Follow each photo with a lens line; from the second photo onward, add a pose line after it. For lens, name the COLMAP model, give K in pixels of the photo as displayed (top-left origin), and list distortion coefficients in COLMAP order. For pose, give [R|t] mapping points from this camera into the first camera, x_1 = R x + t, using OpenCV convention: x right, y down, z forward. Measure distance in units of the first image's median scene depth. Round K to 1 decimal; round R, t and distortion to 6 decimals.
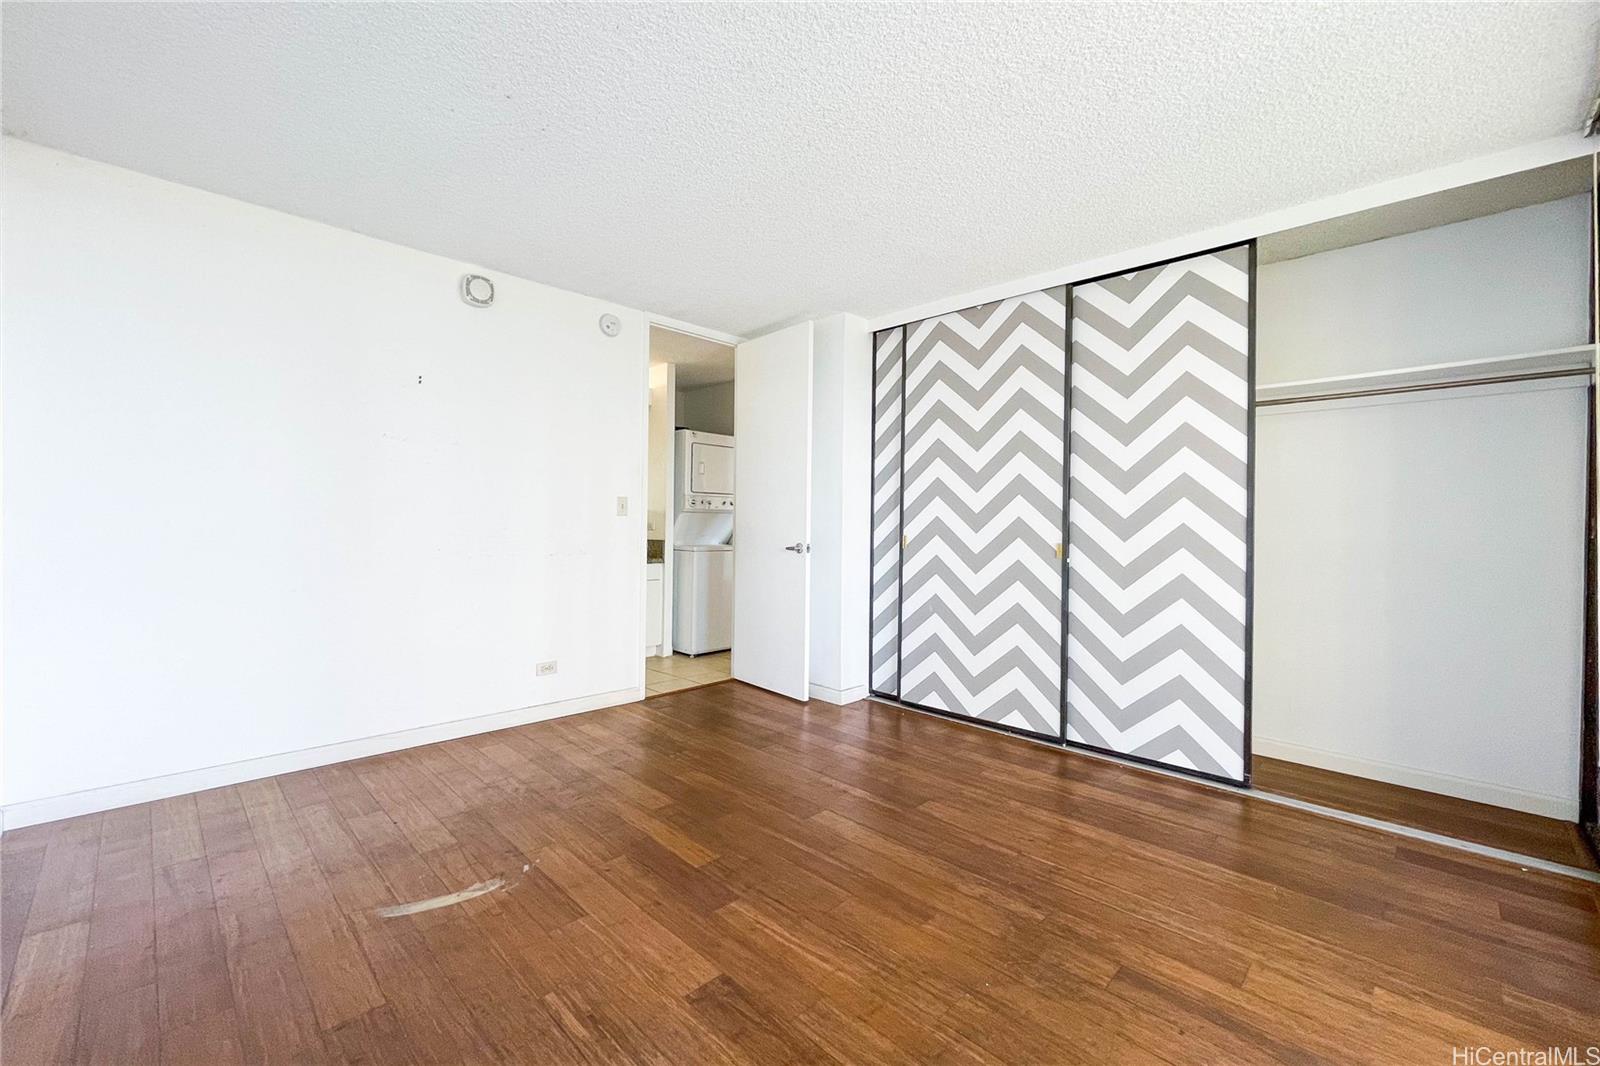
lens RADIAL K [[648.4, 0, 804.8], [0, 648.4, 527.3], [0, 0, 1]] dist [0.000512, 0.000439]
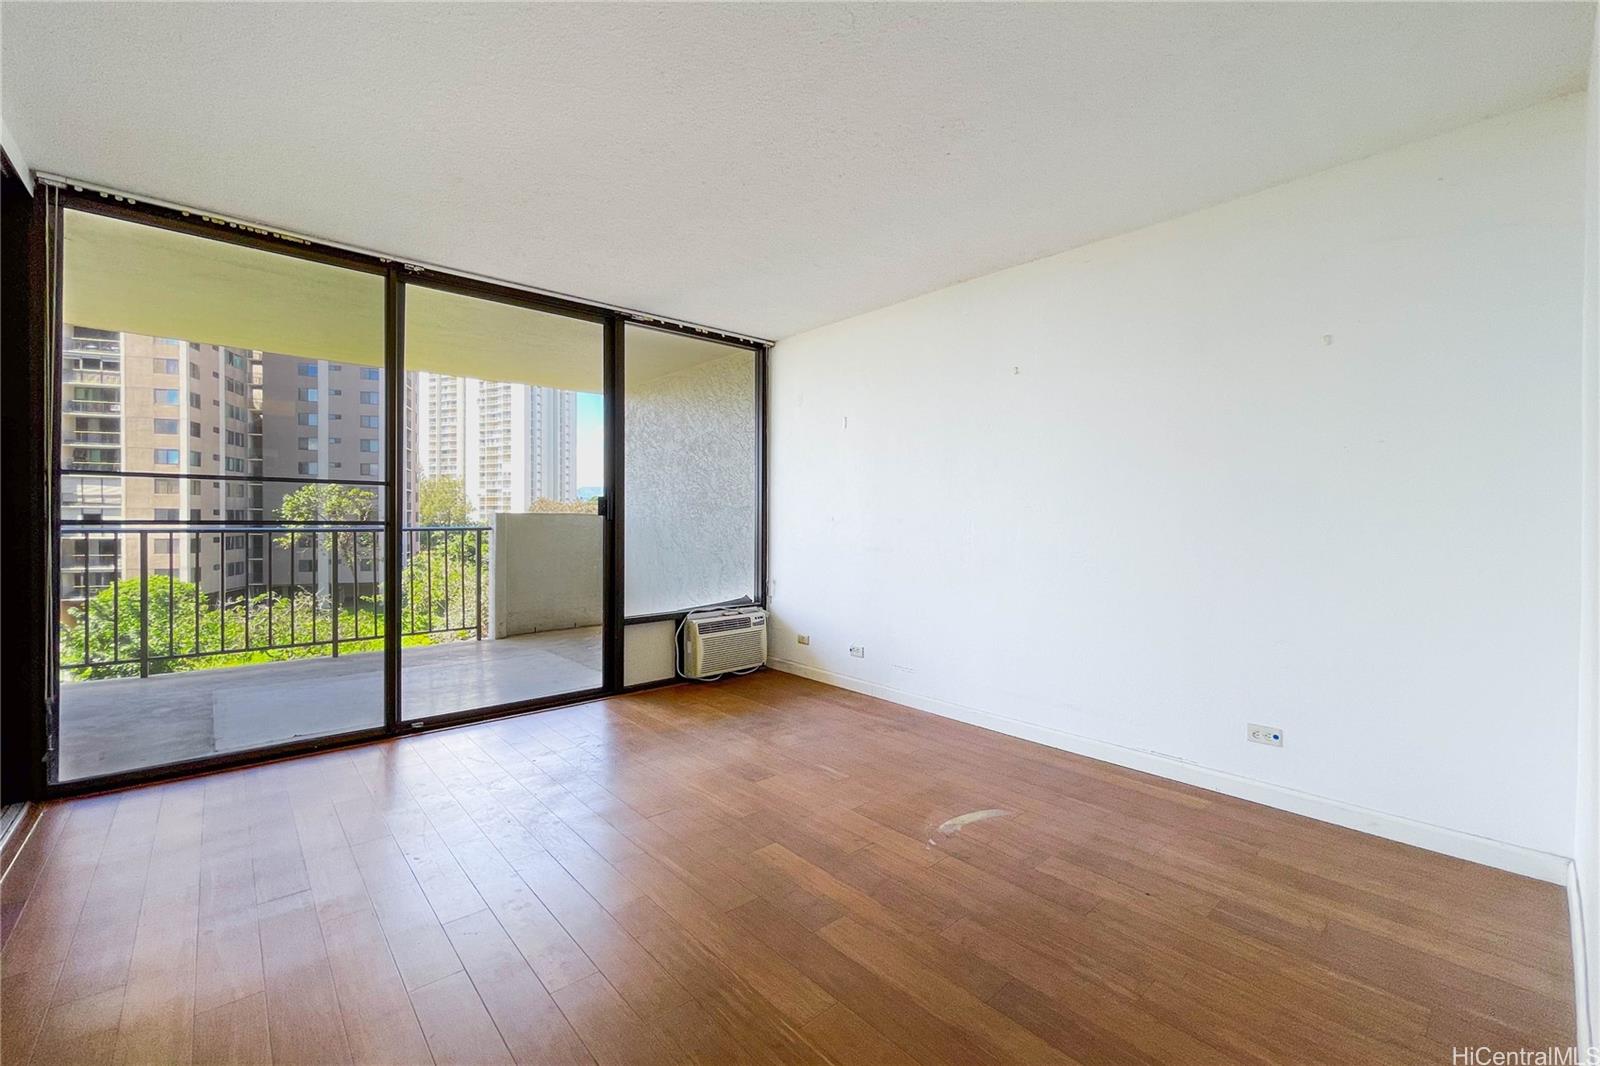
lens RADIAL K [[648.4, 0, 796.1], [0, 648.4, 527.1], [0, 0, 1]] dist [0.000512, 0.000439]
pose [[-0.996720, -0.023763, 0.077360, -0.292523], [-0.021800, 0.999421, 0.026118, -0.019650], [-0.077936, 0.024346, -0.996661, 2.199538]]
